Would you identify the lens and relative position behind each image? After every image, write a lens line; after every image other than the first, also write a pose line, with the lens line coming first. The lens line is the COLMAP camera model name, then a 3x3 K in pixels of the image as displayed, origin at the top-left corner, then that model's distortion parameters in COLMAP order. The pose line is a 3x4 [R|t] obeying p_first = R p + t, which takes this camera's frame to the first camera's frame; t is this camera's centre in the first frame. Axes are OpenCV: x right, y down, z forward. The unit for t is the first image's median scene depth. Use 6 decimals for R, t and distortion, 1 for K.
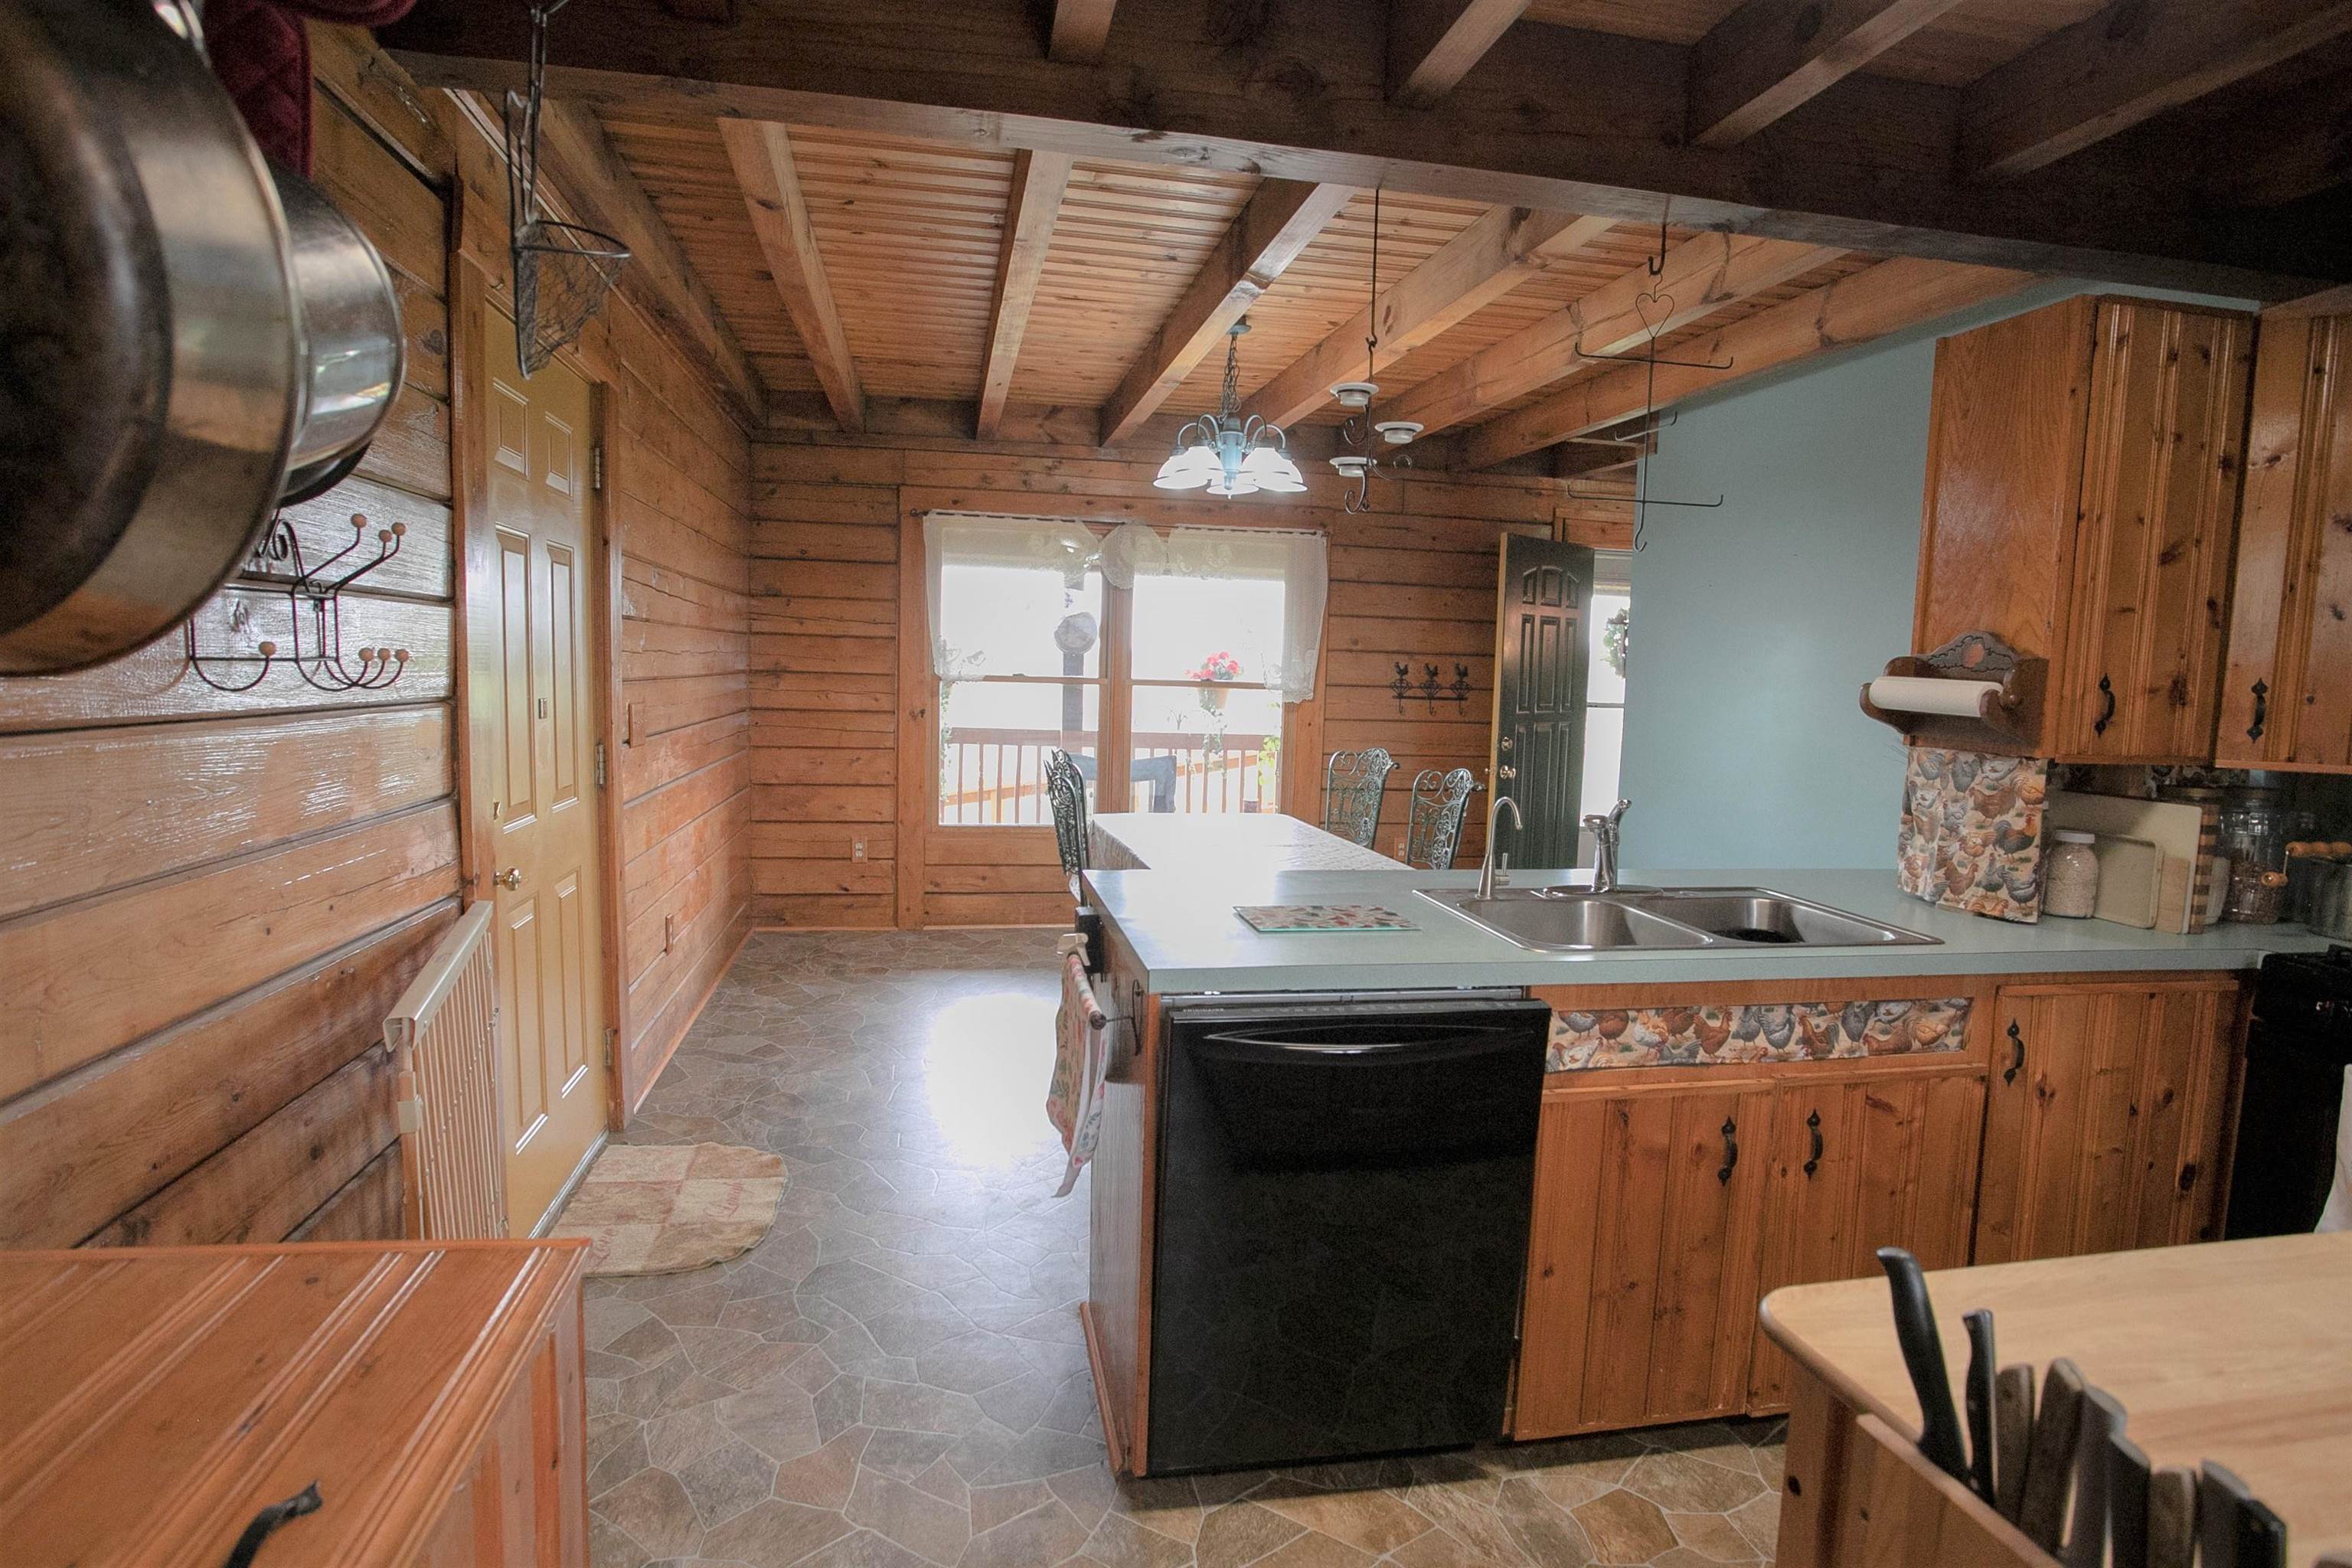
lens RADIAL K [[1153.9, 0, 1176.0], [0, 1153.9, 784.0], [0, 0, 1]] dist [-0.065461, 0.035524]
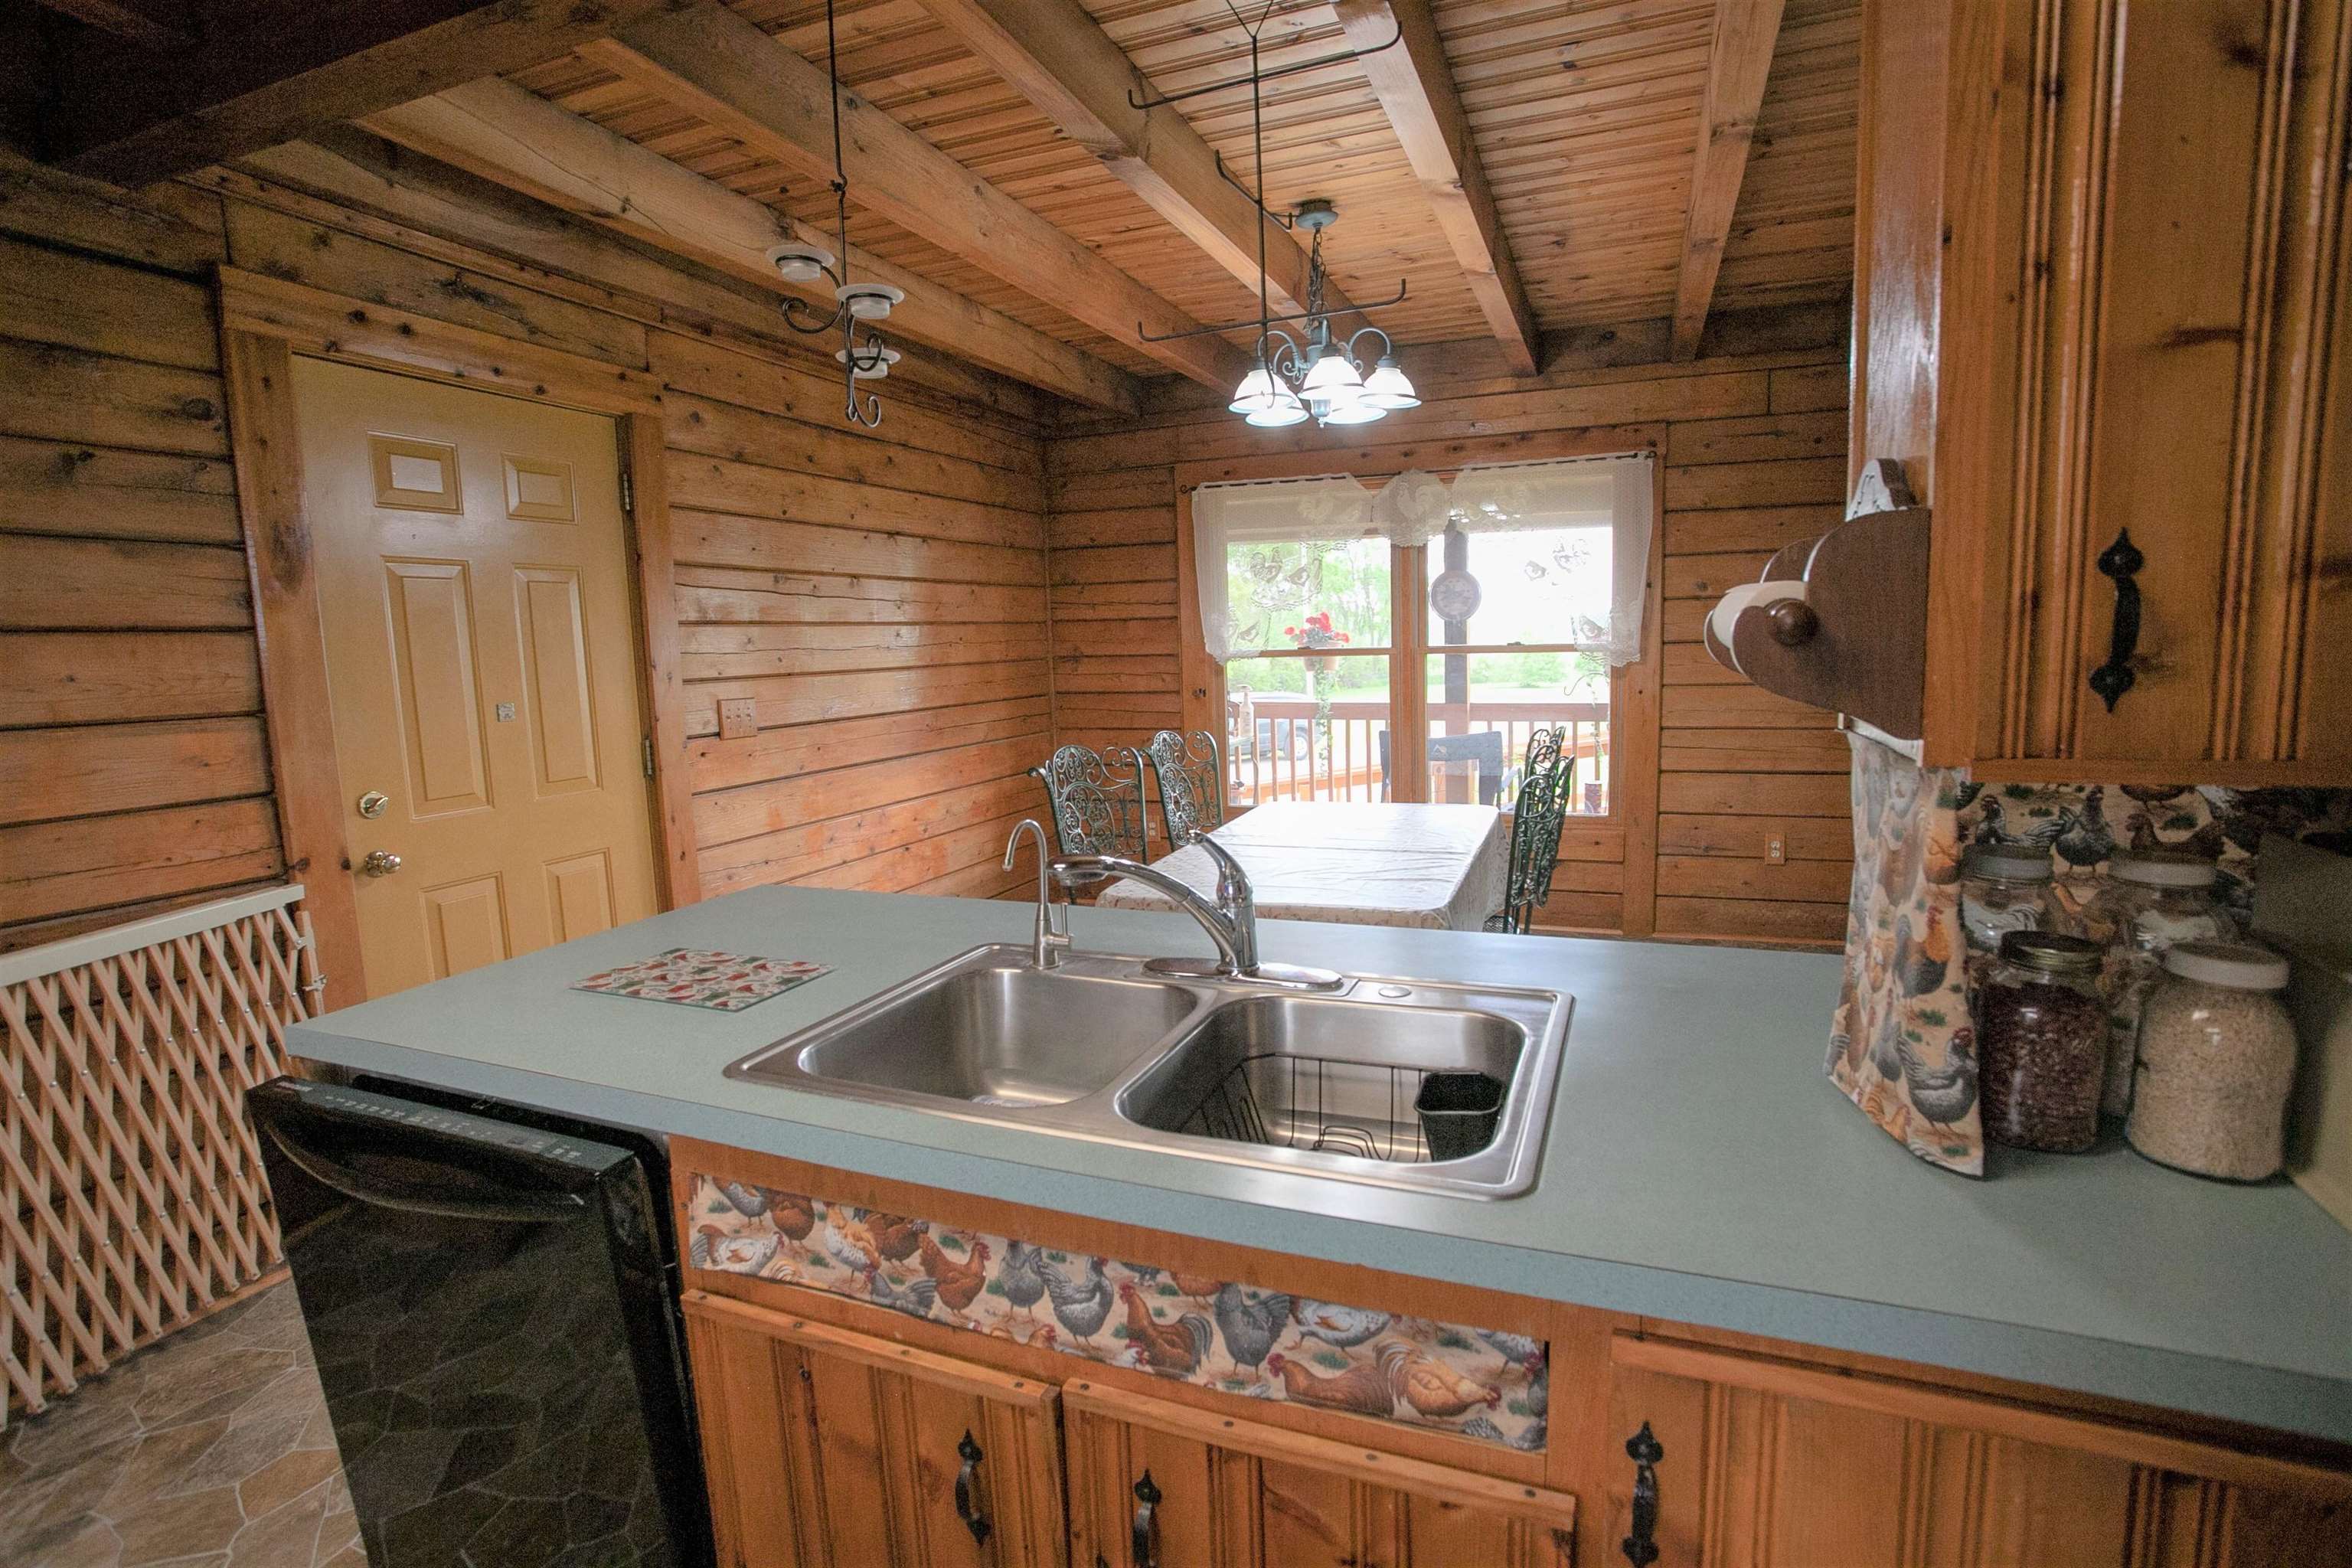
lens RADIAL K [[1096.9, 0, 1176.0], [0, 1096.9, 784.0], [0, 0, 1]] dist [-0.061885, 0.021063]
pose [[0.852962, 0.014071, -0.521783, 0.809070], [0.000584, 0.999610, 0.027912, -0.030478], [0.521973, -0.024113, 0.852621, 0.599020]]
